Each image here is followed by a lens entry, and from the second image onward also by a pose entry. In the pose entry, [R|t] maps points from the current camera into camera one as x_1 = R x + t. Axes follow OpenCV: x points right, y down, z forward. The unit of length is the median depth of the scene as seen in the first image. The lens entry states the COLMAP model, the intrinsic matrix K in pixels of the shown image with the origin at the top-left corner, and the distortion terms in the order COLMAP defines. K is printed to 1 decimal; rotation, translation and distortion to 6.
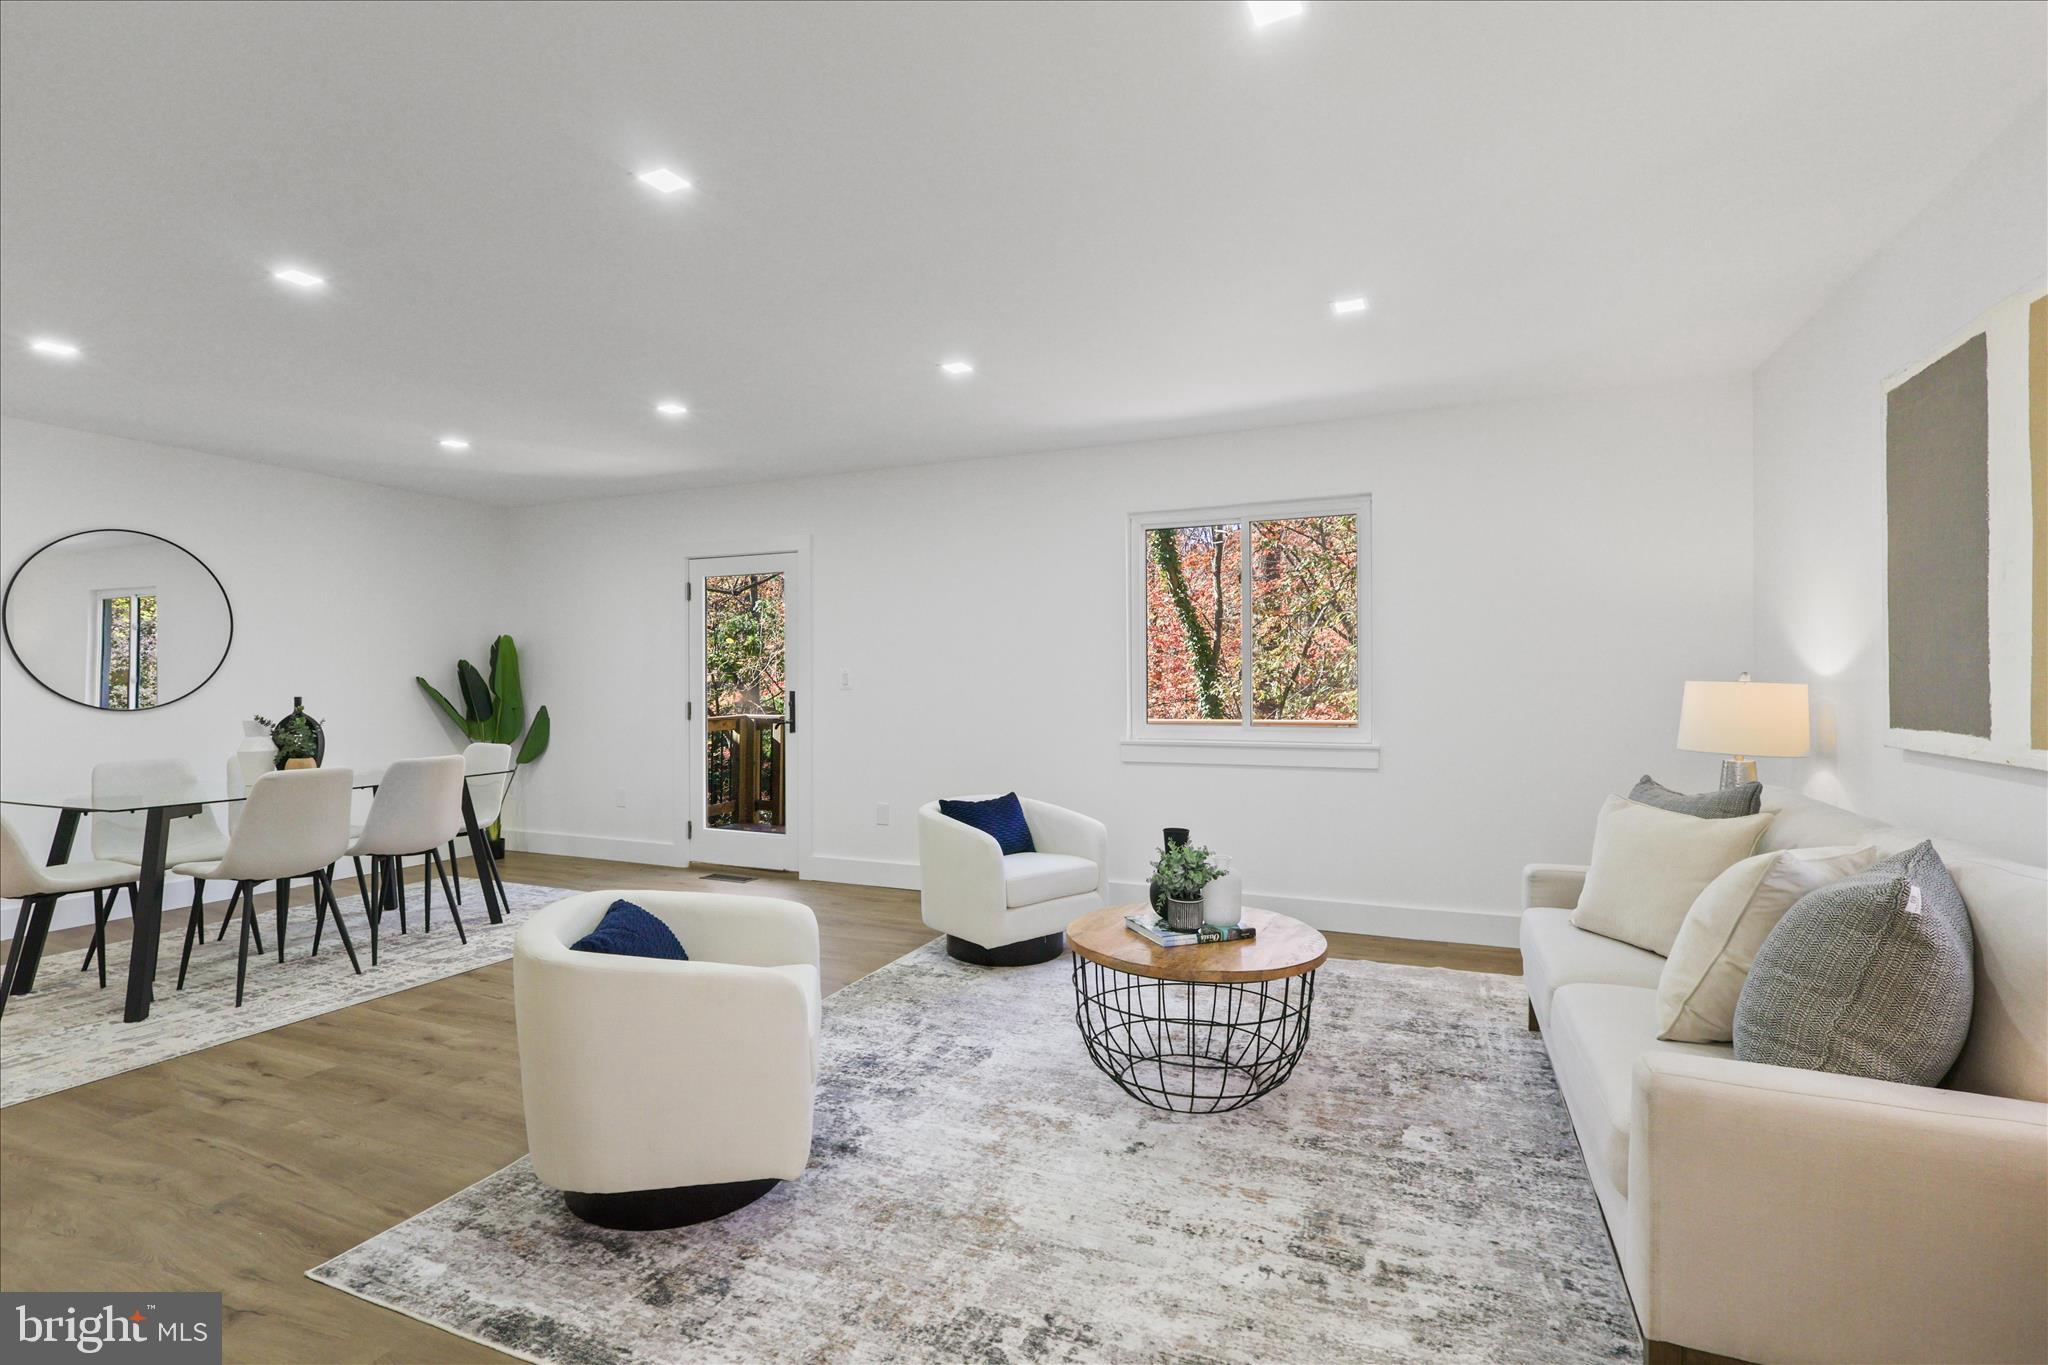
lens RADIAL K [[985.1, 0, 1022.8], [0, 985.1, 689.0], [0, 0, 1]] dist [-0.004815, -0.000395]
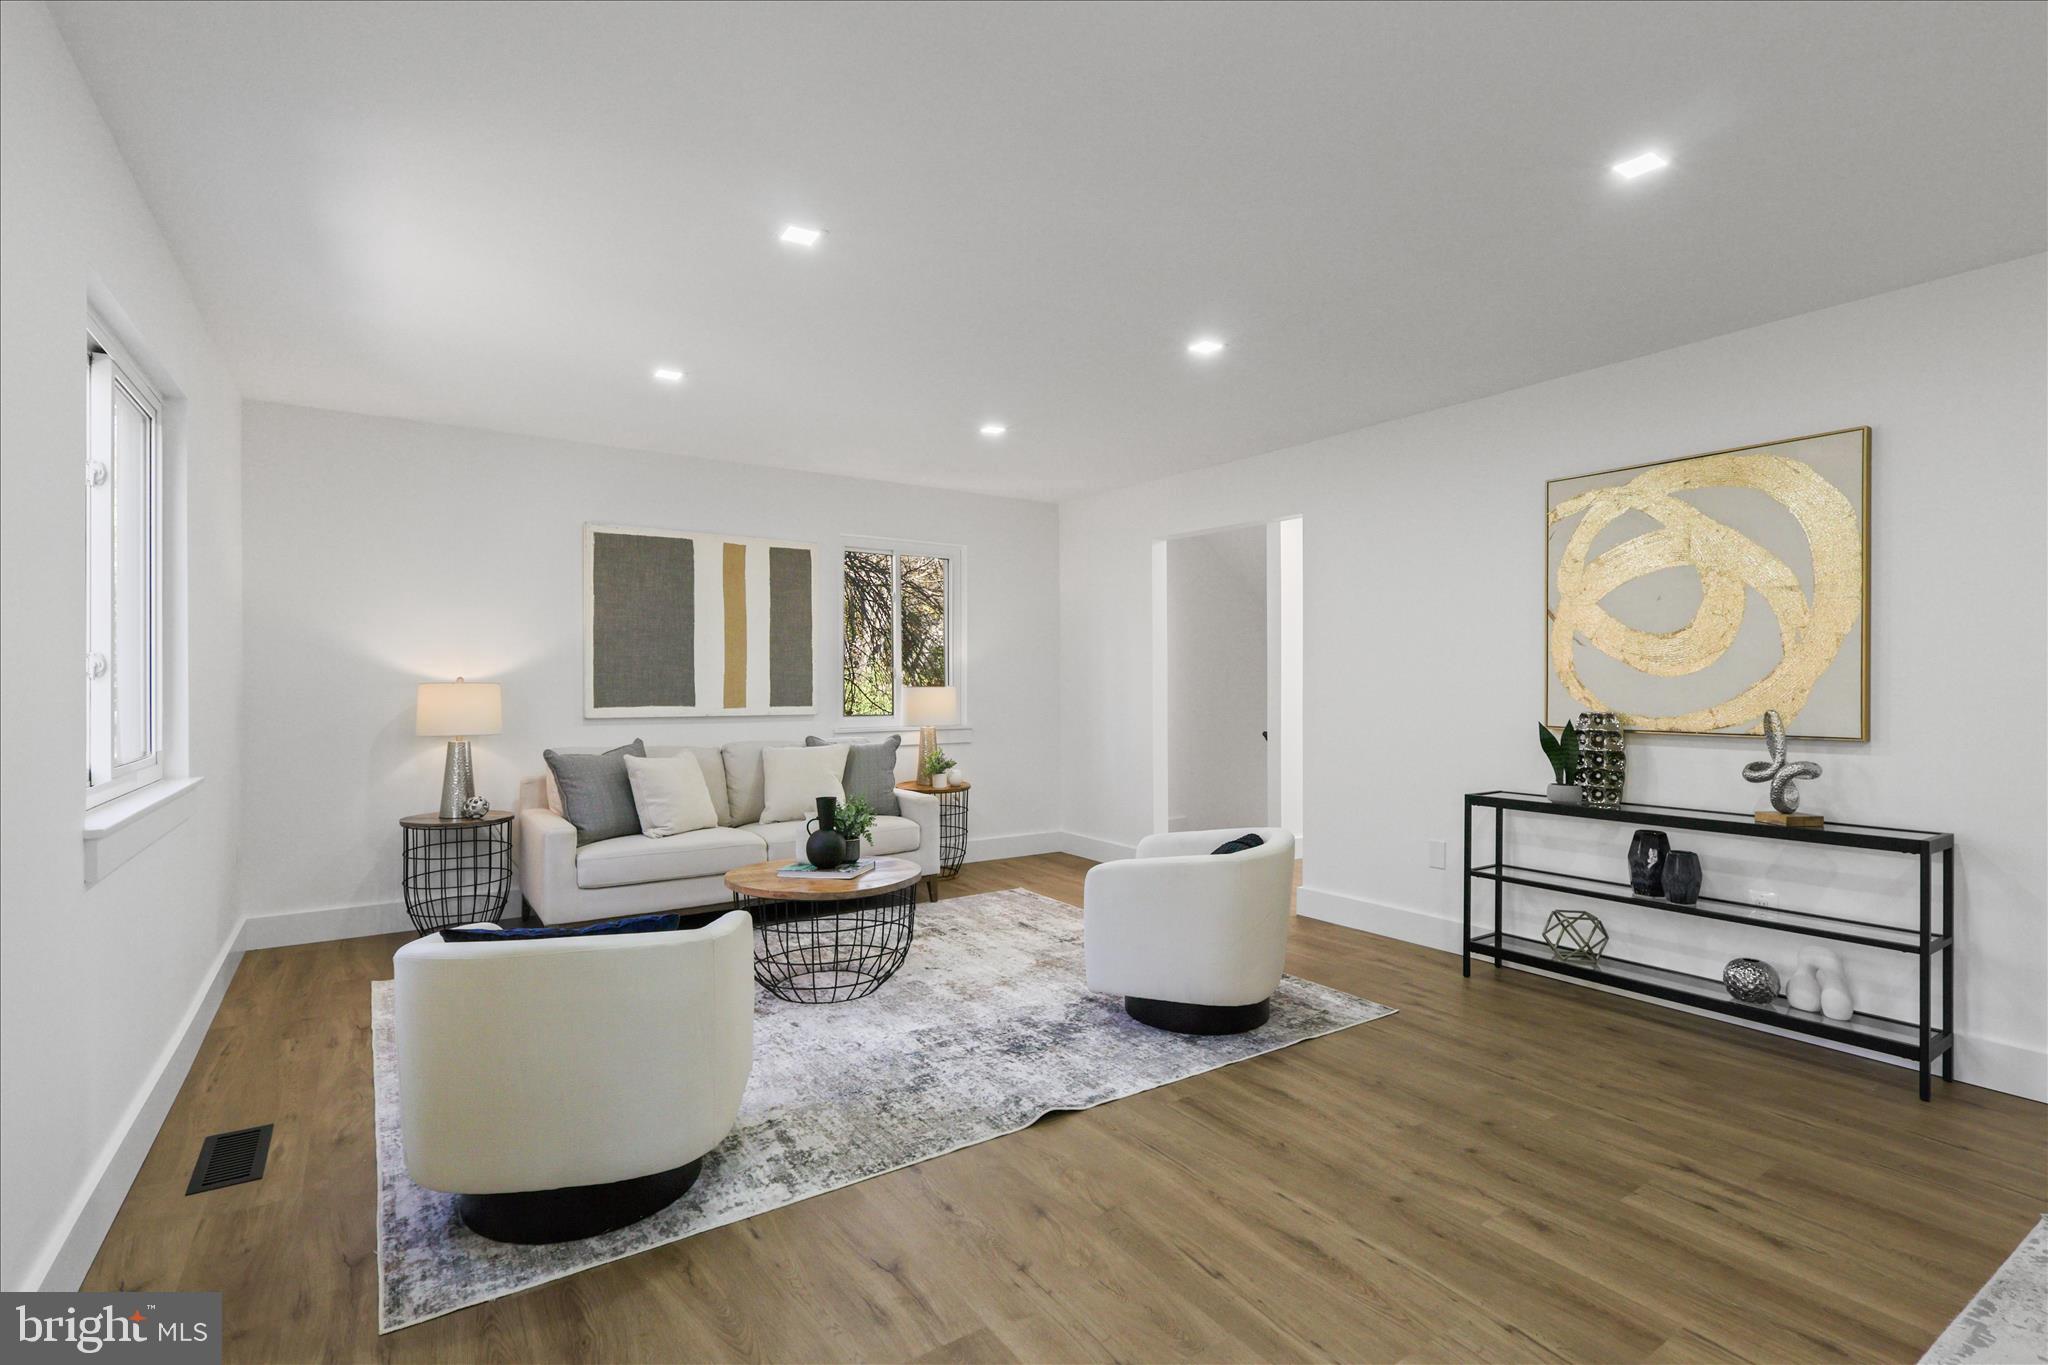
lens RADIAL K [[985.1, 0, 1022.8], [0, 985.1, 689.0], [0, 0, 1]] dist [-0.004815, -0.000395]
pose [[-0.851908, -0.001829, 0.523688, -0.738556], [0.004857, 0.999923, 0.011393, -0.012878], [-0.523669, 0.012249, -0.851834, 1.963551]]
